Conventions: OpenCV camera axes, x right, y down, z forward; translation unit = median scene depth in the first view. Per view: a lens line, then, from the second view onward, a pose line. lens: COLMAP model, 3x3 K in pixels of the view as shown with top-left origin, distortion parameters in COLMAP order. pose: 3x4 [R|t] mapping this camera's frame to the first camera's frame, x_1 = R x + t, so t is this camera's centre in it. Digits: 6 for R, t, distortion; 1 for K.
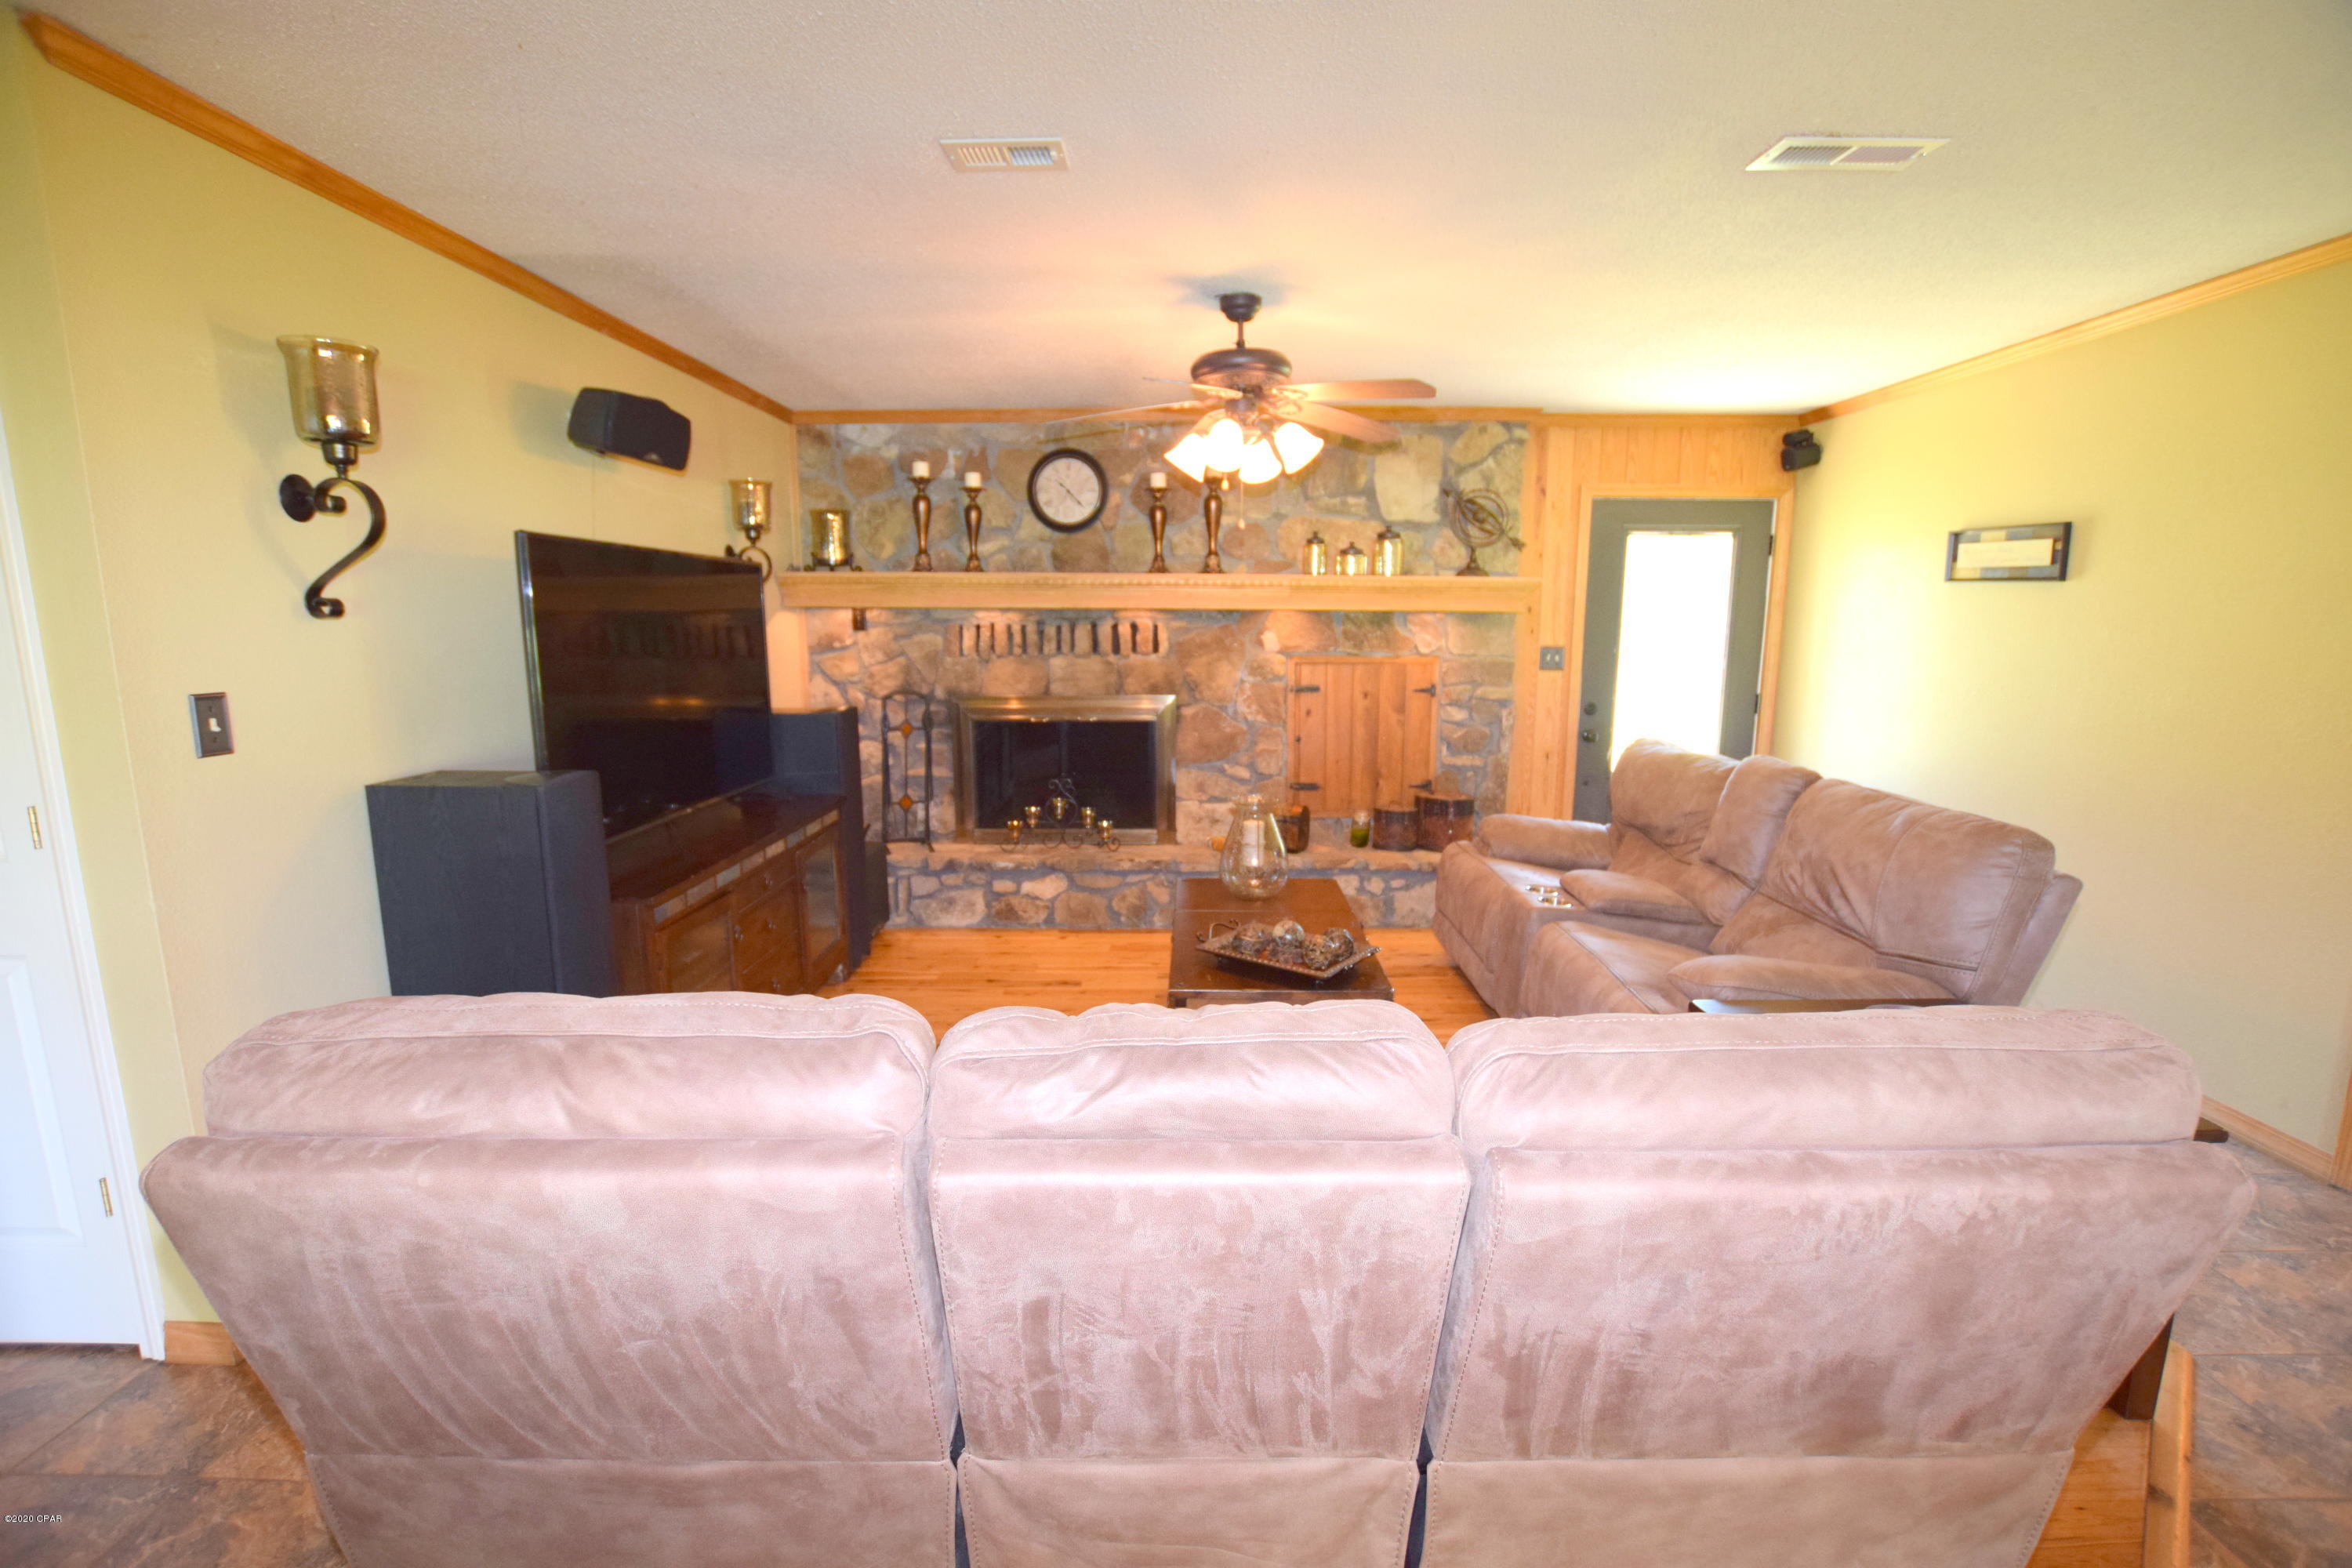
lens RADIAL K [[1033.8, 0, 1171.8], [0, 1033.8, 785.8], [0, 0, 1]] dist [-0.027371, 0.003260]
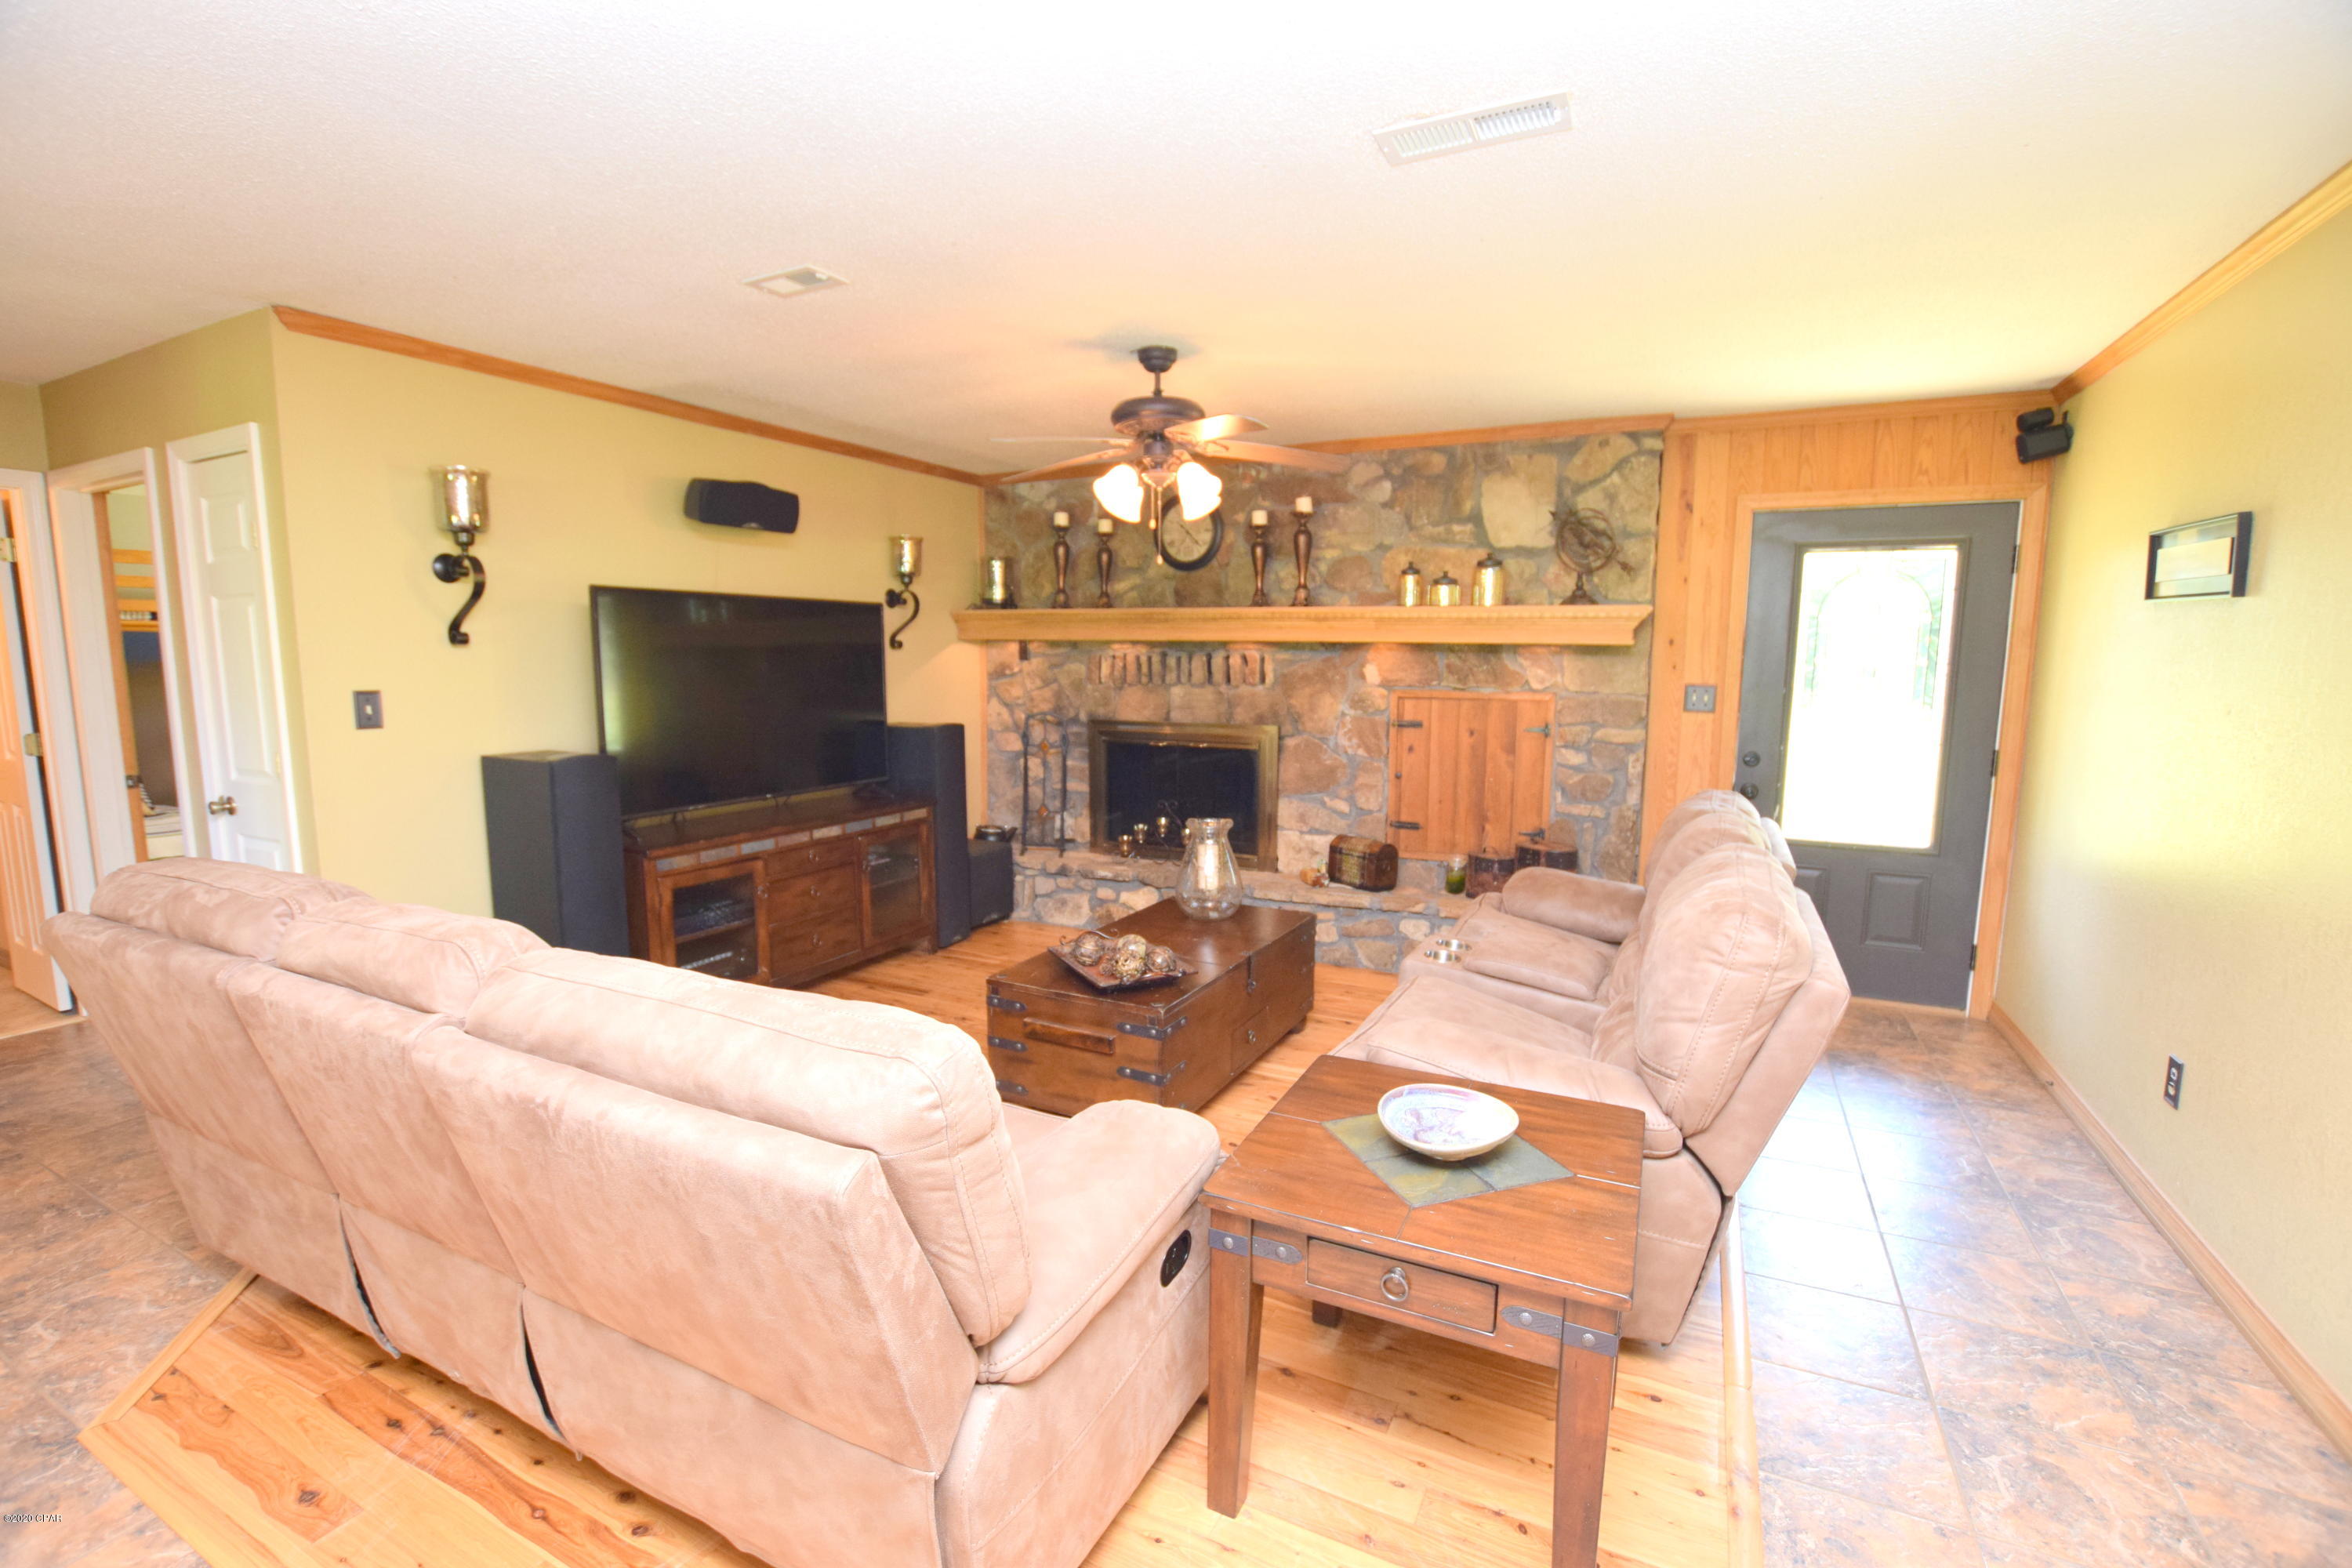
lens RADIAL K [[1033.8, 0, 1167.7], [0, 1033.8, 782.8], [0, 0, 1]] dist [-0.027371, 0.003260]
pose [[0.896504, 0.059001, -0.439089, 0.362850], [-0.075308, 0.996964, -0.019797, -0.003055], [0.436588, 0.050816, 0.898225, 0.039850]]
